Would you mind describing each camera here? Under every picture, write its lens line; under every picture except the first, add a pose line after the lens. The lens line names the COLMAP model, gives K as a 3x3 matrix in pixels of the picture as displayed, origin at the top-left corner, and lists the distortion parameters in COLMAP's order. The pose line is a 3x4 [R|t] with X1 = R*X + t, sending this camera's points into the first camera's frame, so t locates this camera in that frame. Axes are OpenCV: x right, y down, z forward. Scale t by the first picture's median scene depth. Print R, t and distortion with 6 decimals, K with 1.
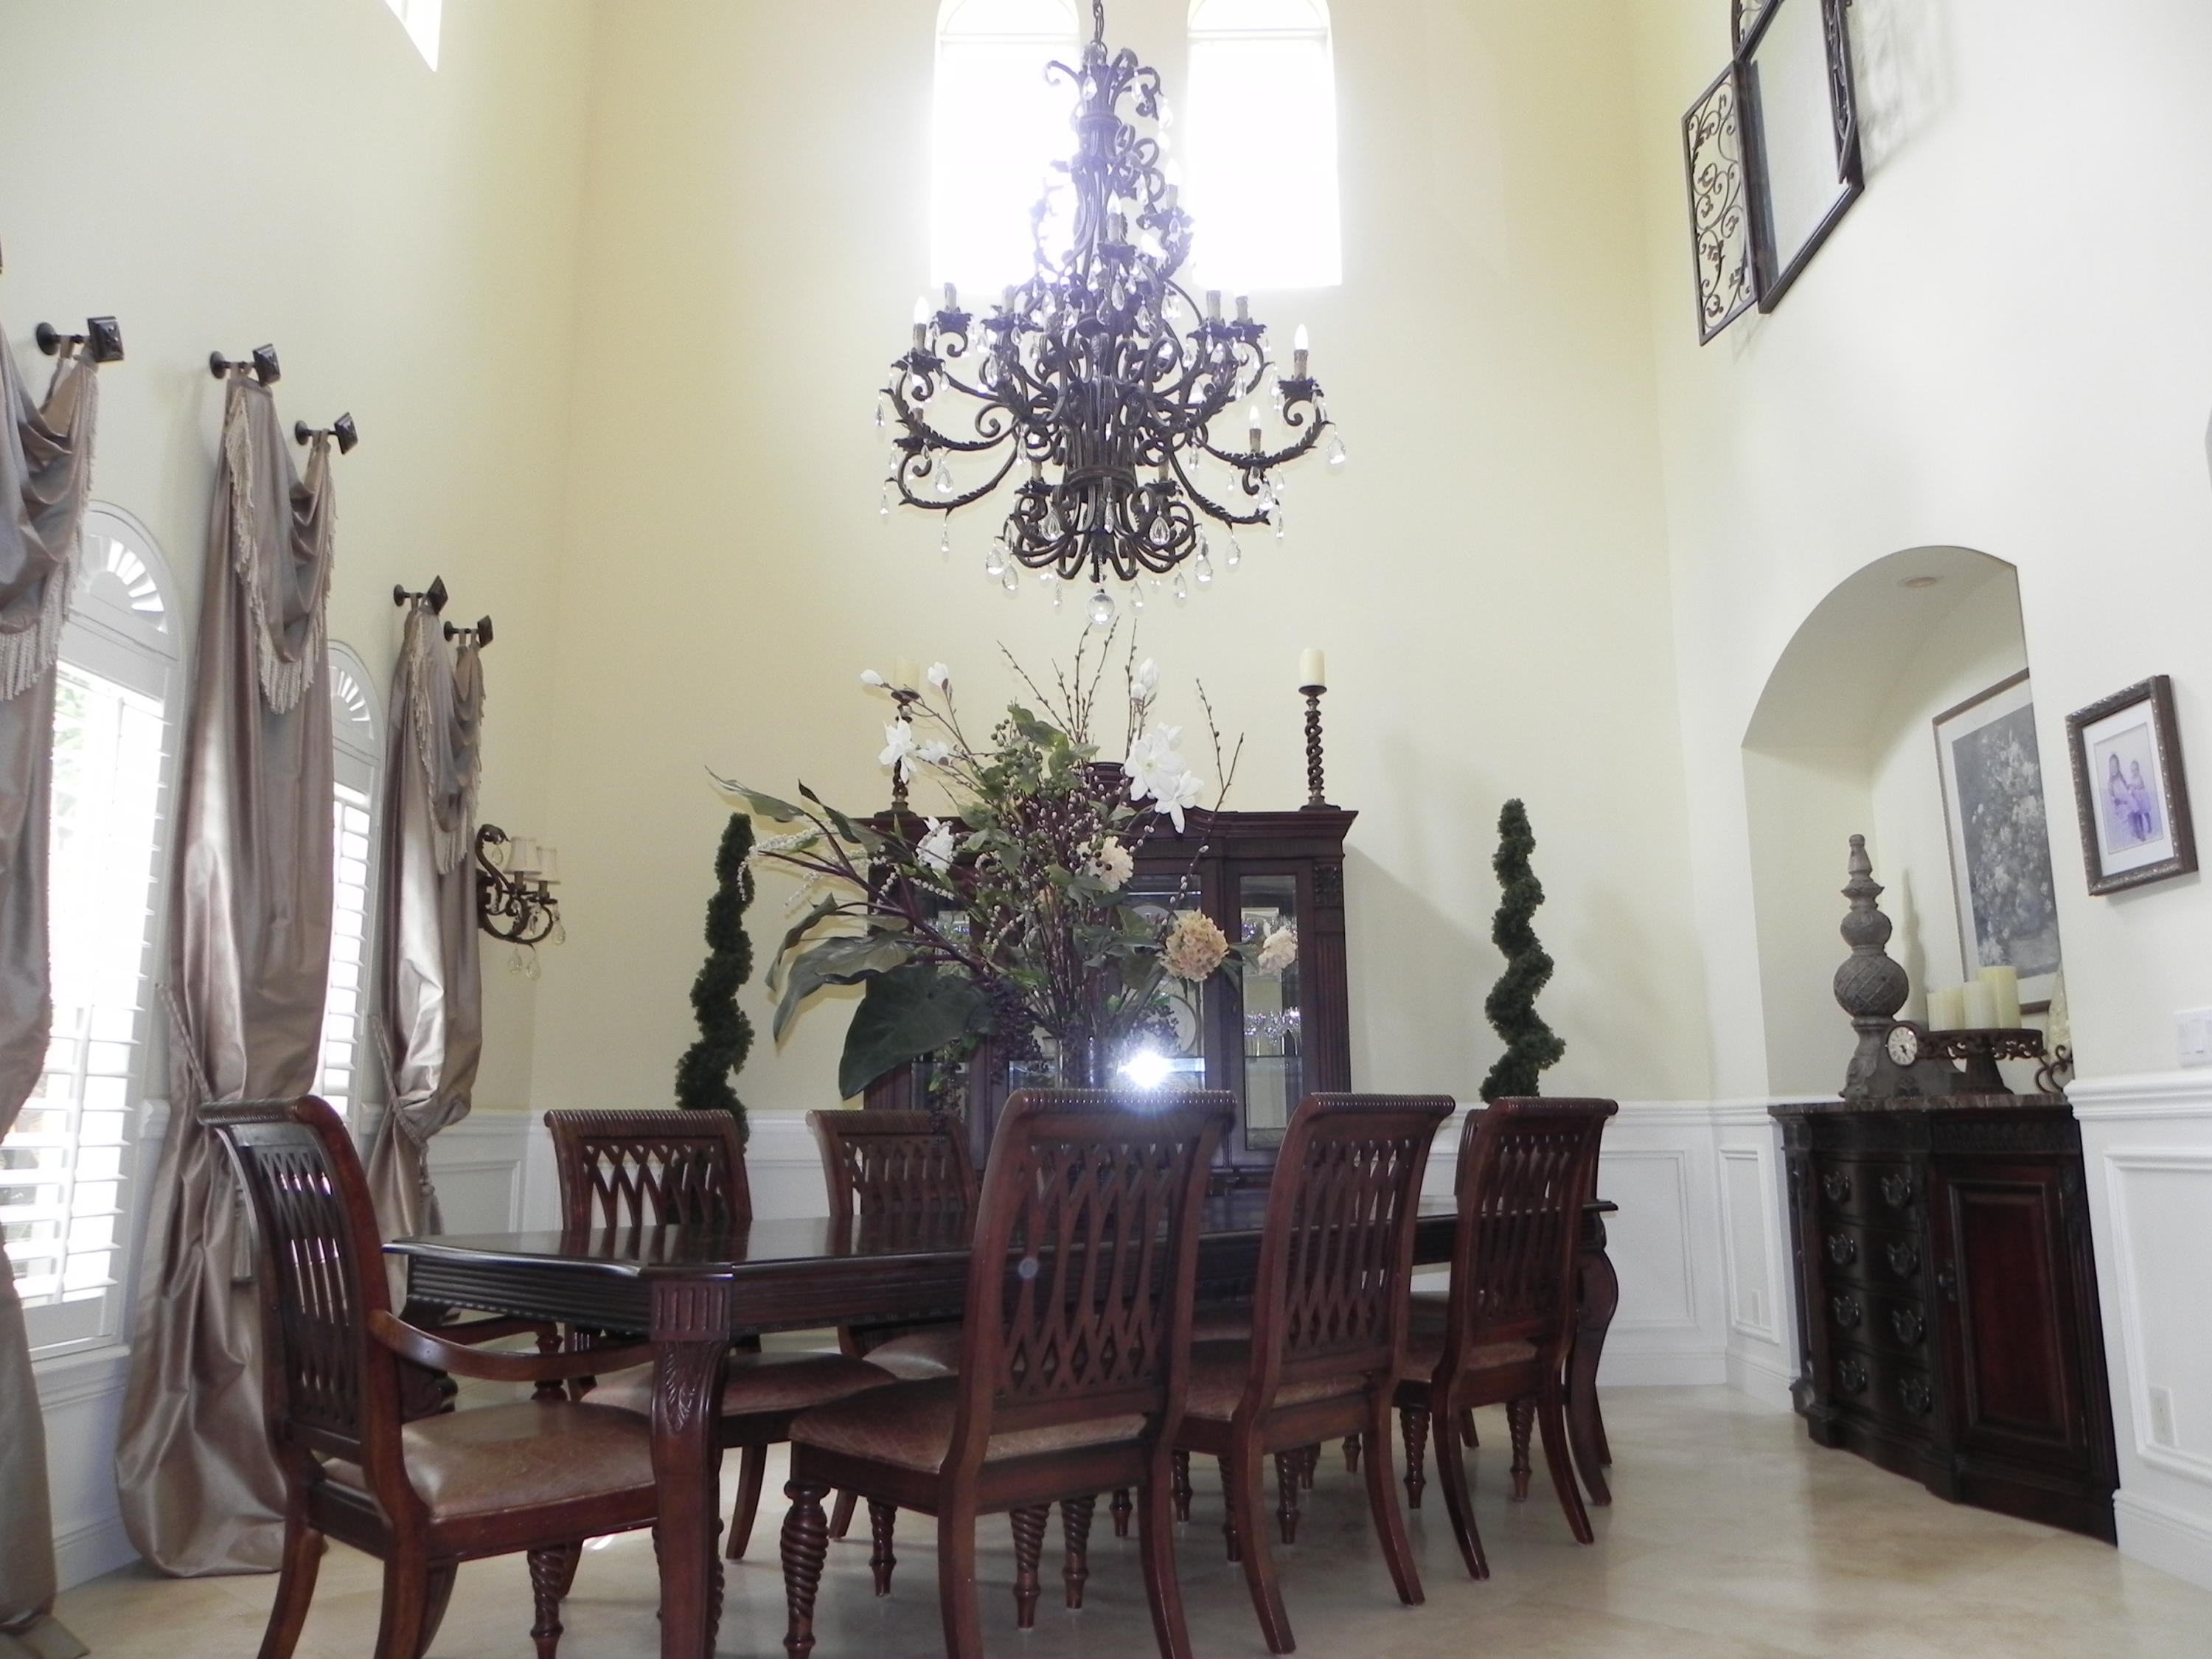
lens RADIAL K [[1667.1, 0, 1135.6], [0, 1667.1, 812.4], [0, 0, 1]] dist [-0.007734, -0.003995]
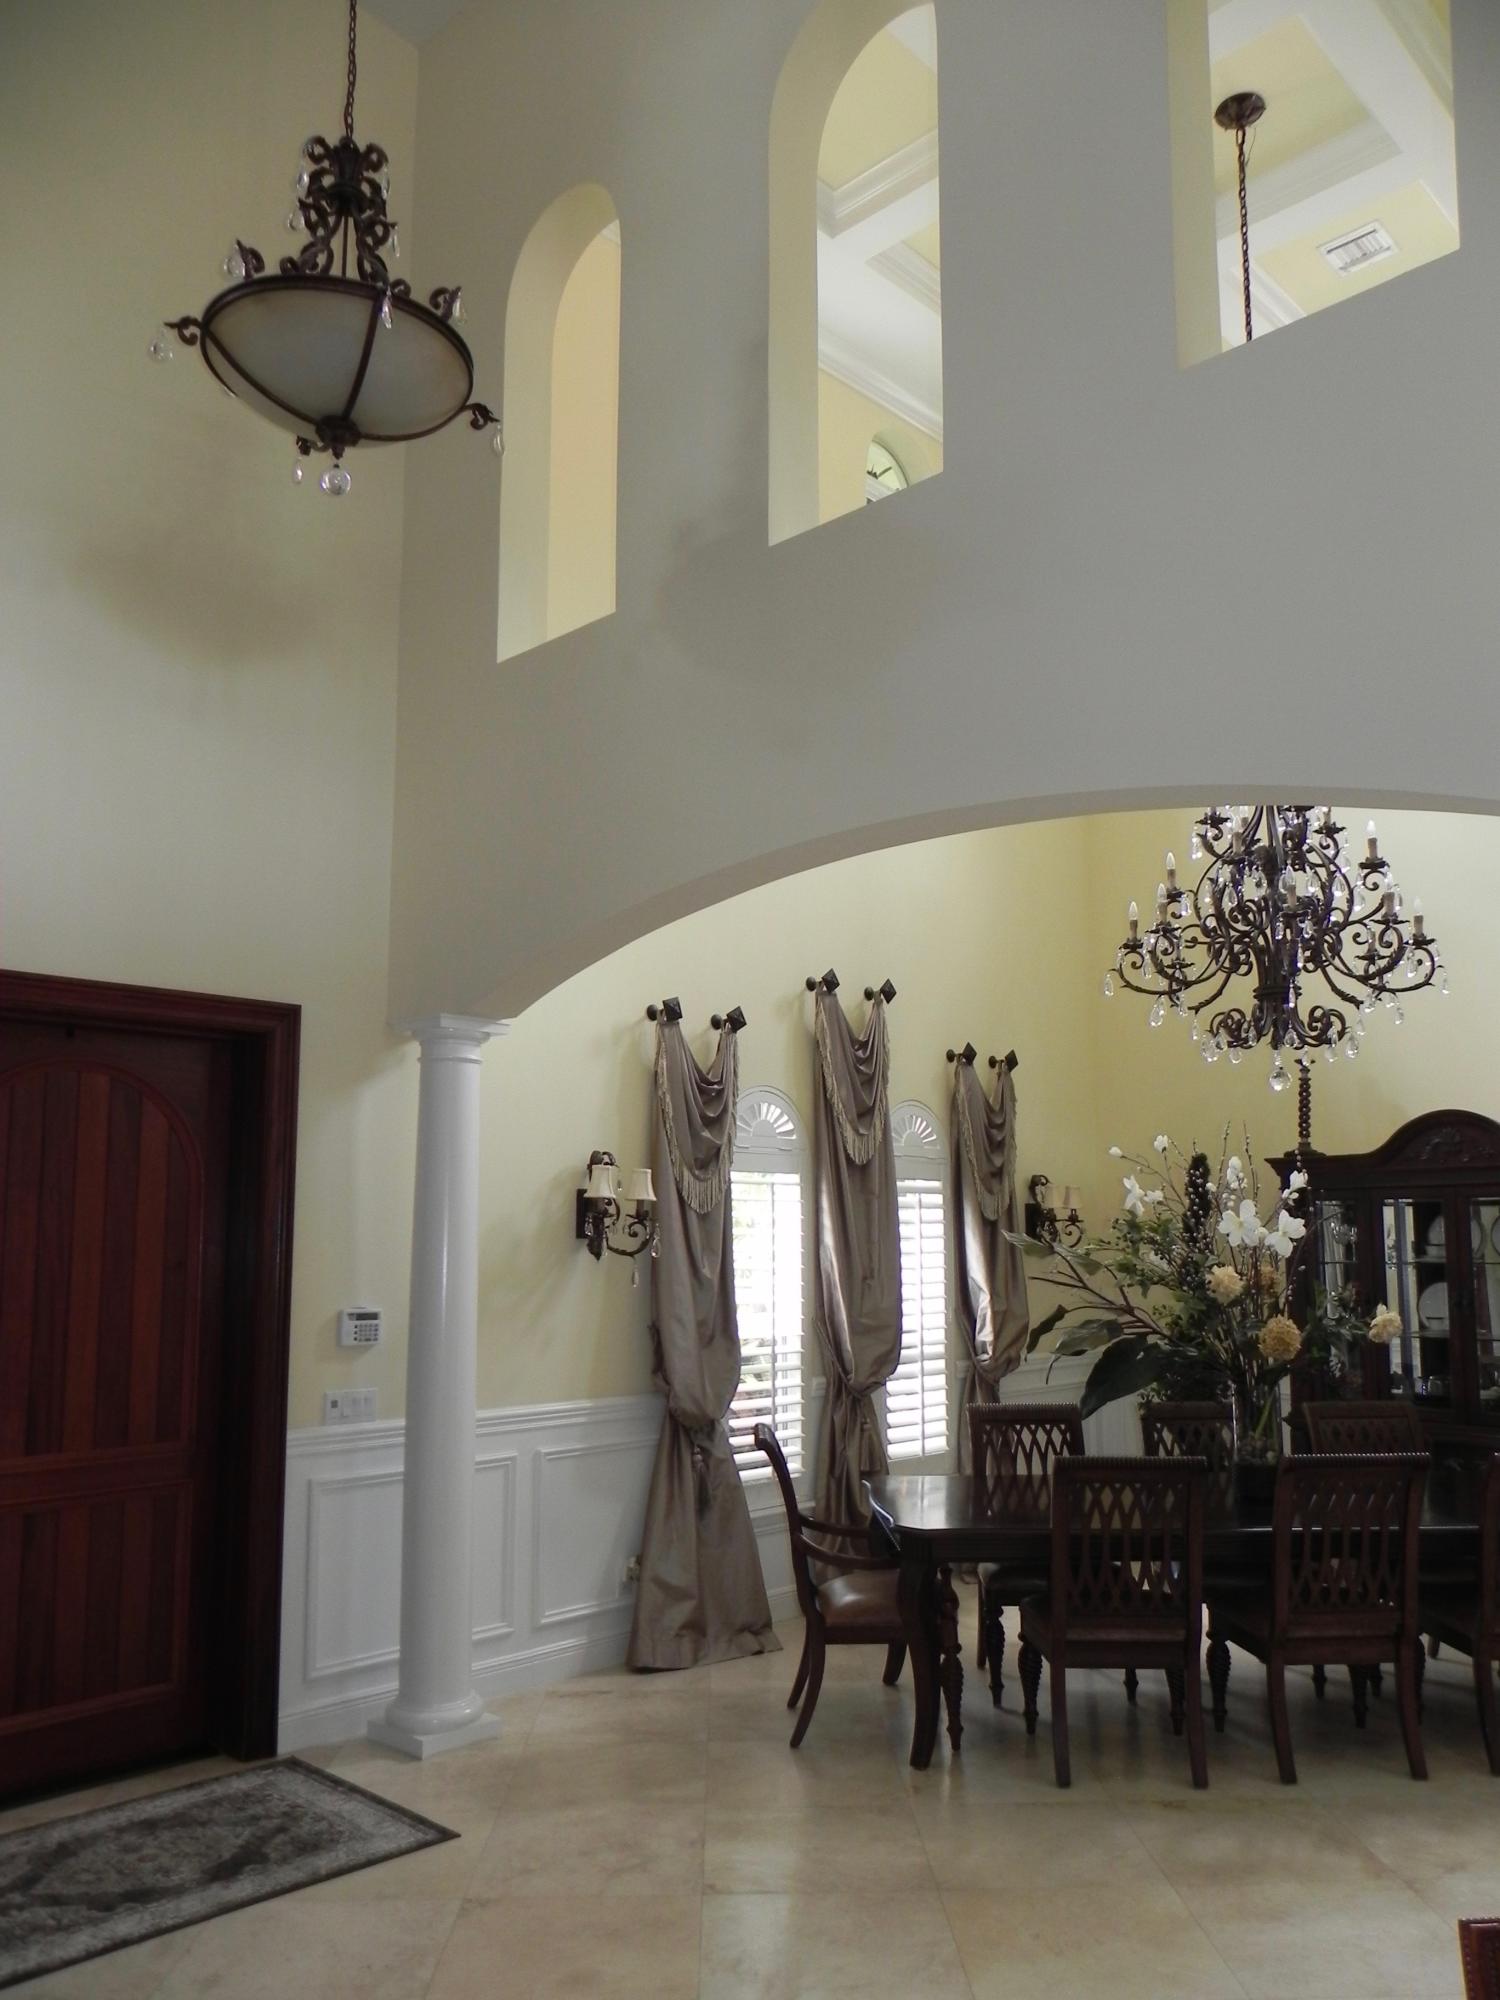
lens RADIAL K [[1507.4, 0, 749.5], [0, 1507.4, 1028.7], [0, 0, 1]] dist [-0.007734, -0.003995]
pose [[0.716223, -0.085025, -0.692673, 0.520991], [0.124617, 0.992180, 0.007064, -0.216028], [0.686655, -0.091378, 0.721217, -0.258308]]
